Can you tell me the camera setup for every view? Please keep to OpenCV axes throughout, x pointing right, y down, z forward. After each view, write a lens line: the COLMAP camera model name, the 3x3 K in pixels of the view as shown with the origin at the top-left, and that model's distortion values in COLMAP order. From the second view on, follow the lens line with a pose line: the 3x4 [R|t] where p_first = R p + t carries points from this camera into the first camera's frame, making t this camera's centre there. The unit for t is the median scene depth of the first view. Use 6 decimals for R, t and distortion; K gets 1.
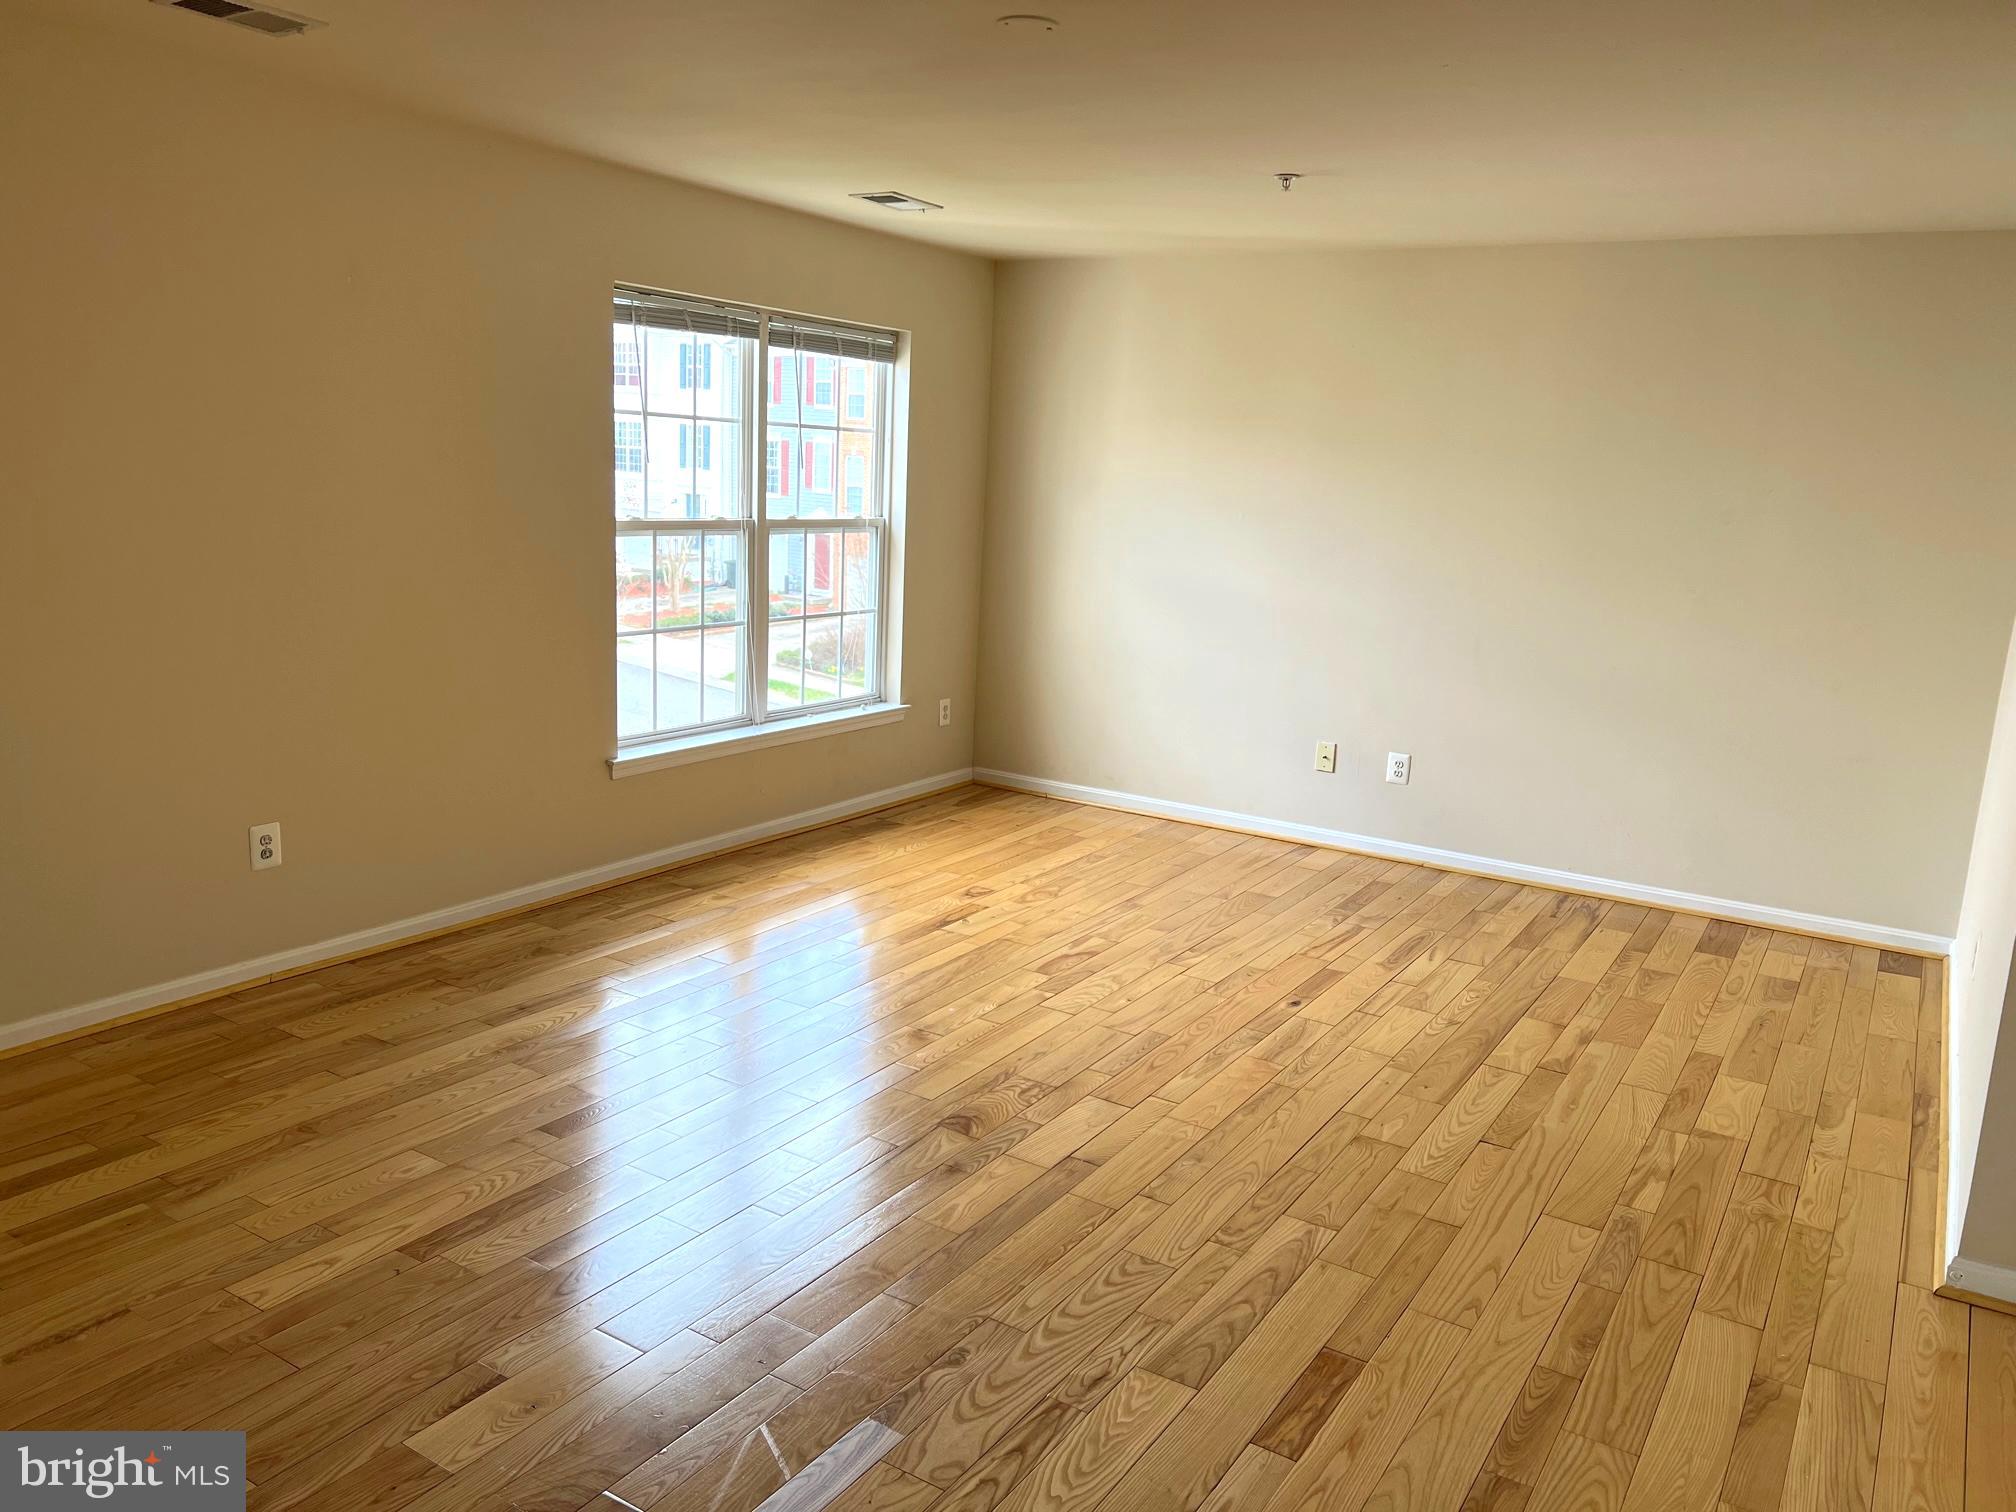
lens RADIAL K [[1516.6, 0, 1008.2], [0, 1516.6, 757.1], [0, 0, 1]] dist [0.000159, 0.003552]
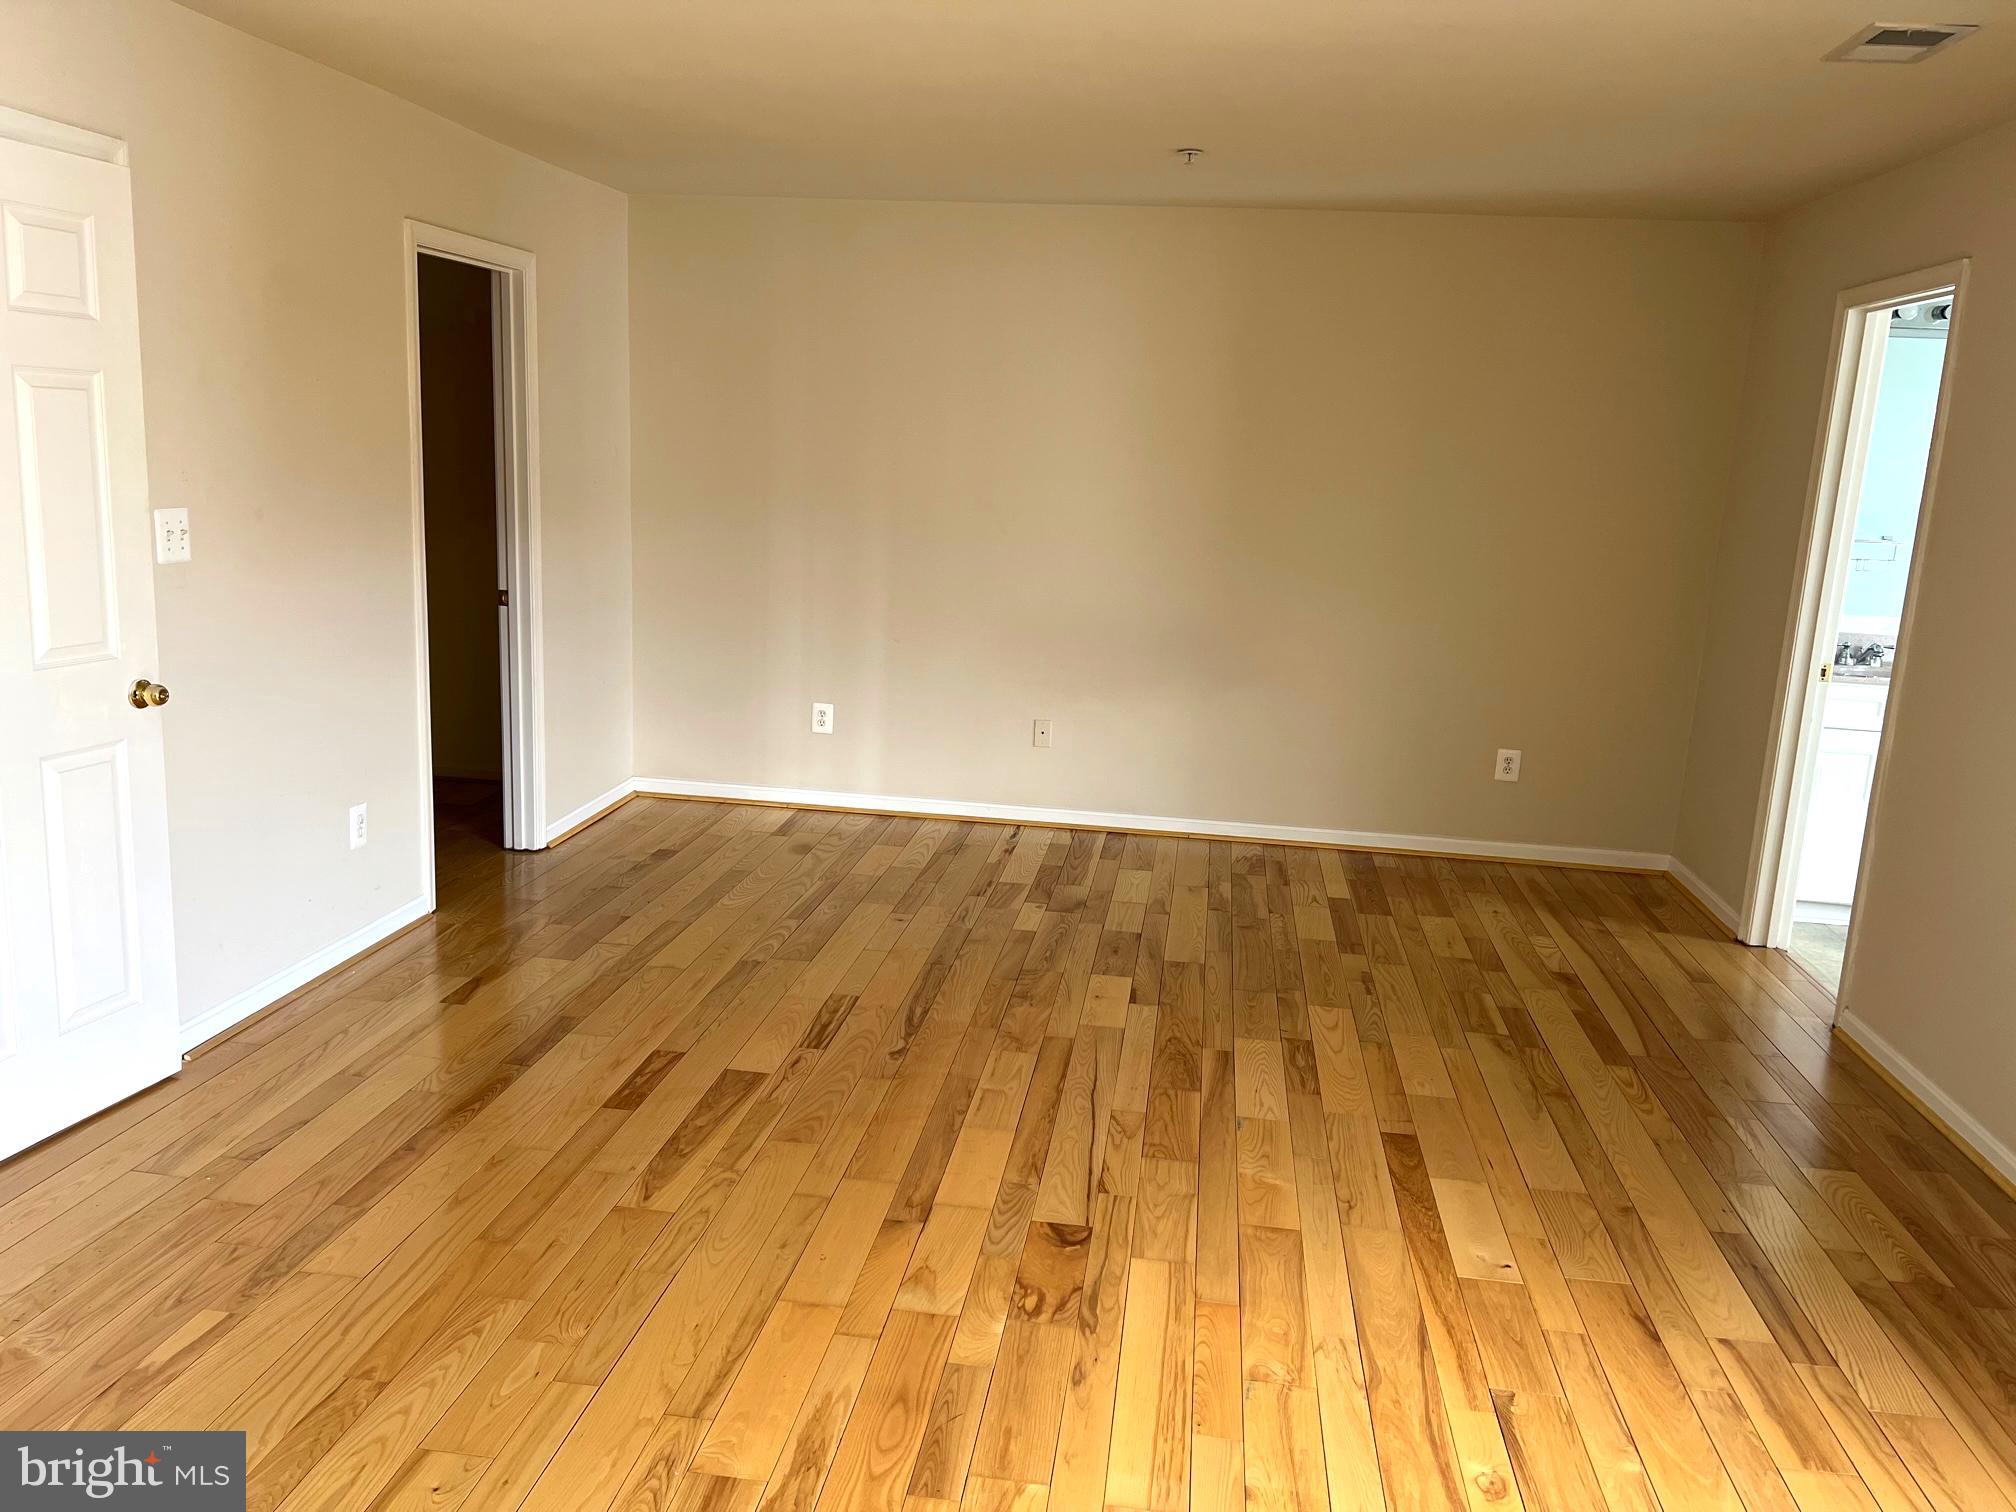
lens RADIAL K [[1516.6, 0, 1008.1], [0, 1516.6, 755.6], [0, 0, 1]] dist [0.000159, 0.003552]
pose [[-0.908624, -0.004695, -0.417589, 0.405194], [-0.167374, 0.920208, 0.353841, -0.339064], [0.382607, 0.391402, -0.836909, 1.837073]]
